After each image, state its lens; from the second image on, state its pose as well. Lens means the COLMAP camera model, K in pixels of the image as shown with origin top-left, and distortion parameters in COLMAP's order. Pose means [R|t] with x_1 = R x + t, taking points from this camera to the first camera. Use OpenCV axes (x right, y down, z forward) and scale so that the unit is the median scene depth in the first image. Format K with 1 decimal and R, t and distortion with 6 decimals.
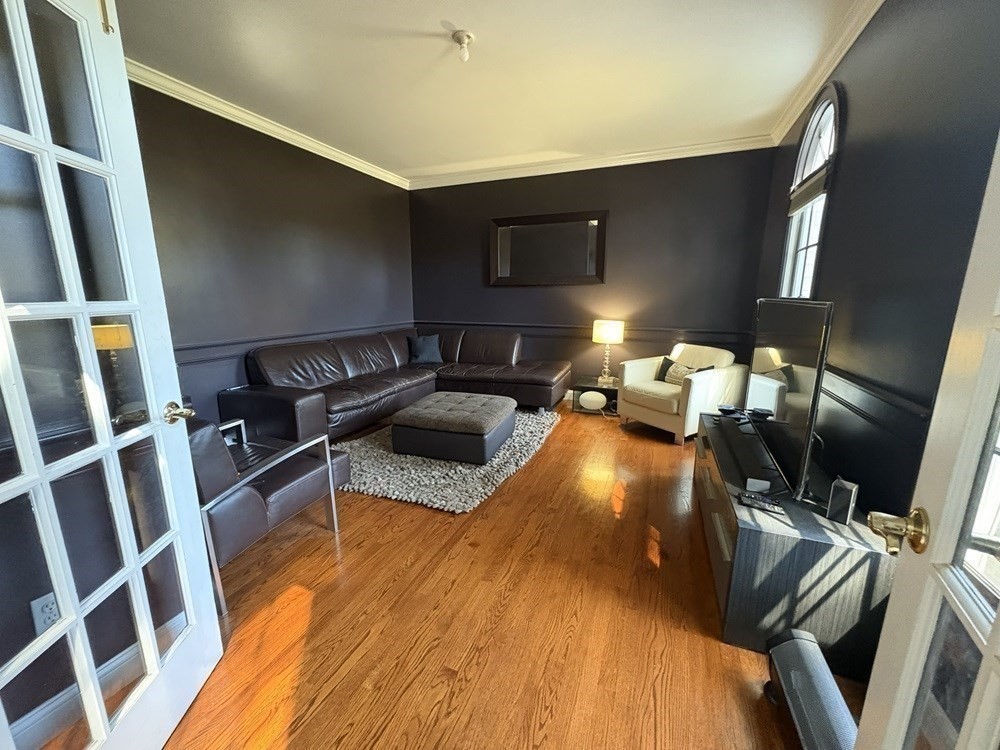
lens RADIAL K [[400.9, 0, 493.4], [0, 400.9, 376.6], [0, 0, 1]] dist [0.002660, 0.000312]
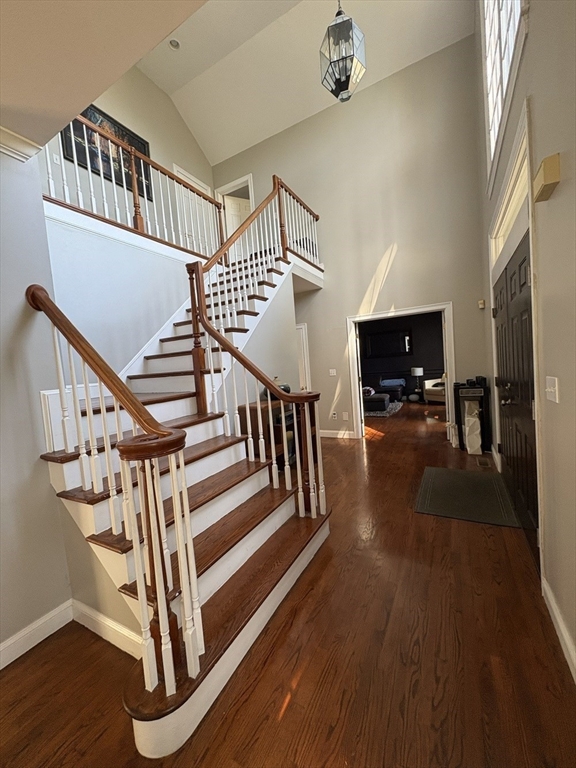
lens RADIAL K [[307.9, 0, 286.7], [0, 307.9, 384.2], [0, 0, 1]] dist [0.002660, 0.000312]
pose [[0.991066, -0.071393, -0.112654, -0.558509], [0.054474, 0.987680, -0.146698, 0.356363], [0.121739, 0.139251, 0.982746, -1.784121]]
